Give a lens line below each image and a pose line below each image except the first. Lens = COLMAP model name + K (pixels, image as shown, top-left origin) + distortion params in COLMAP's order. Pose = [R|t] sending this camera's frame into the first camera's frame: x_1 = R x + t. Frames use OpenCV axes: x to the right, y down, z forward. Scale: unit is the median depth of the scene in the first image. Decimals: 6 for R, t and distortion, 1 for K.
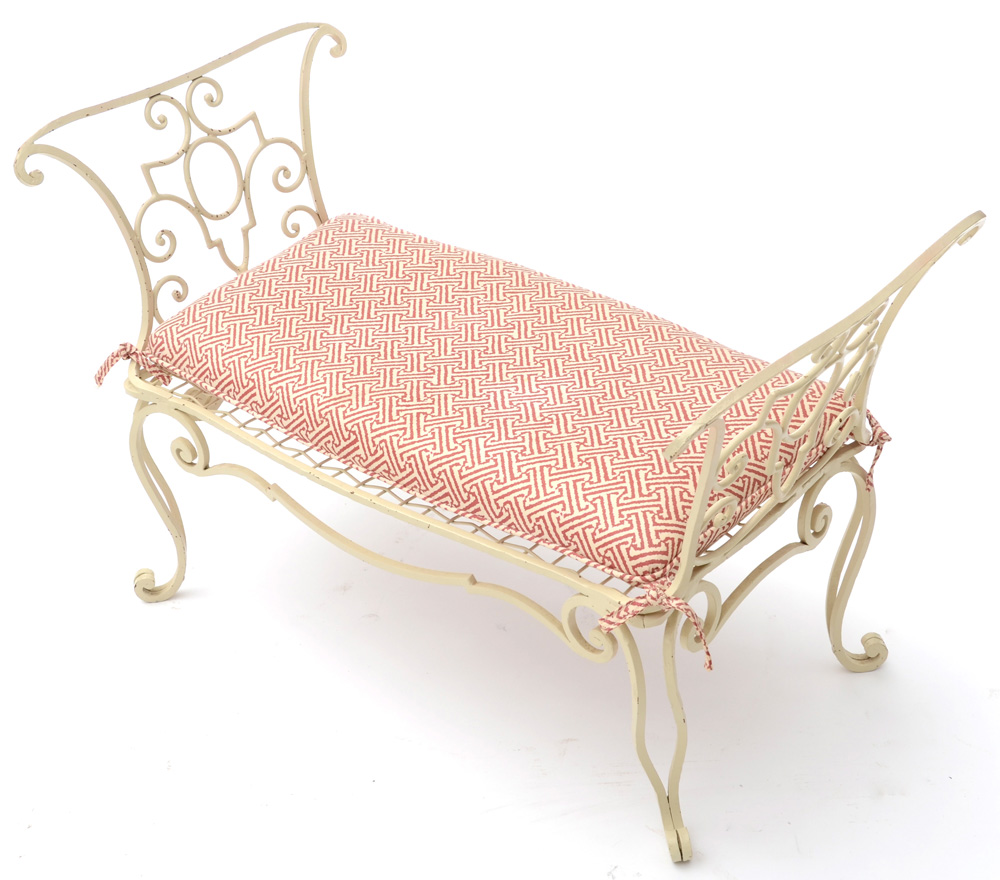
lens RADIAL K [[1807.3, 0, 523.8], [0, 1807.3, 468.8], [0, 0, 1]] dist [0.057906, 0.000000]
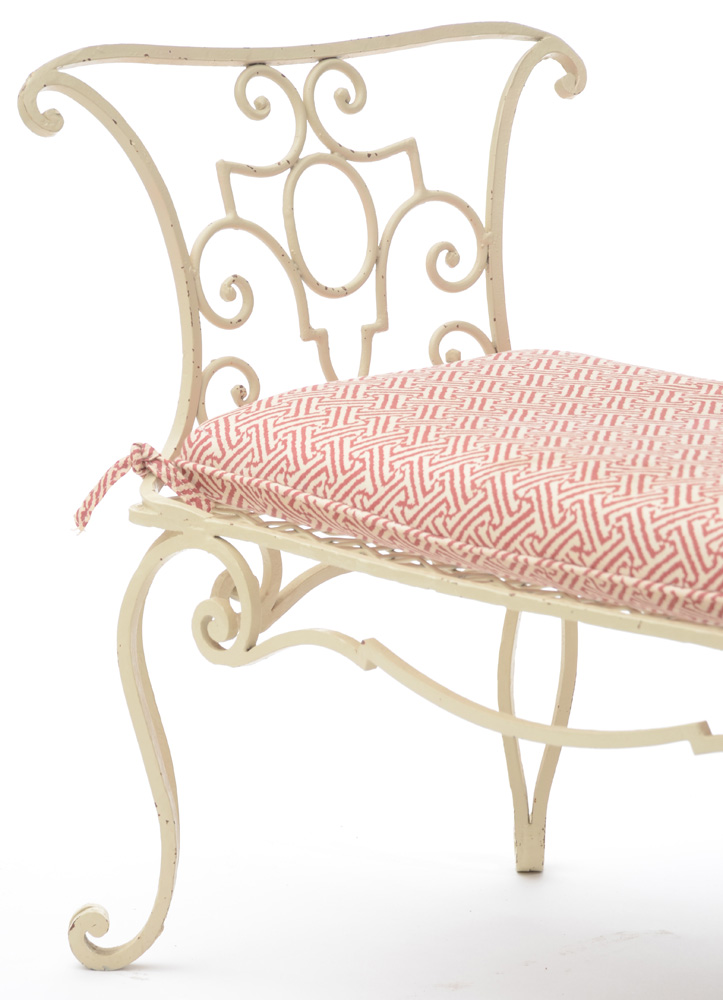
lens RADIAL K [[4916.1, 0, 339.4], [0, 4916.1, 550.1], [0, 0, 1]] dist [1.454412, 0.000000]
pose [[0.985991, 0.094172, -0.137671, 0.067994], [-0.139695, 0.917224, -0.373075, 0.607840], [0.091142, 0.387081, 0.917530, -0.470745]]
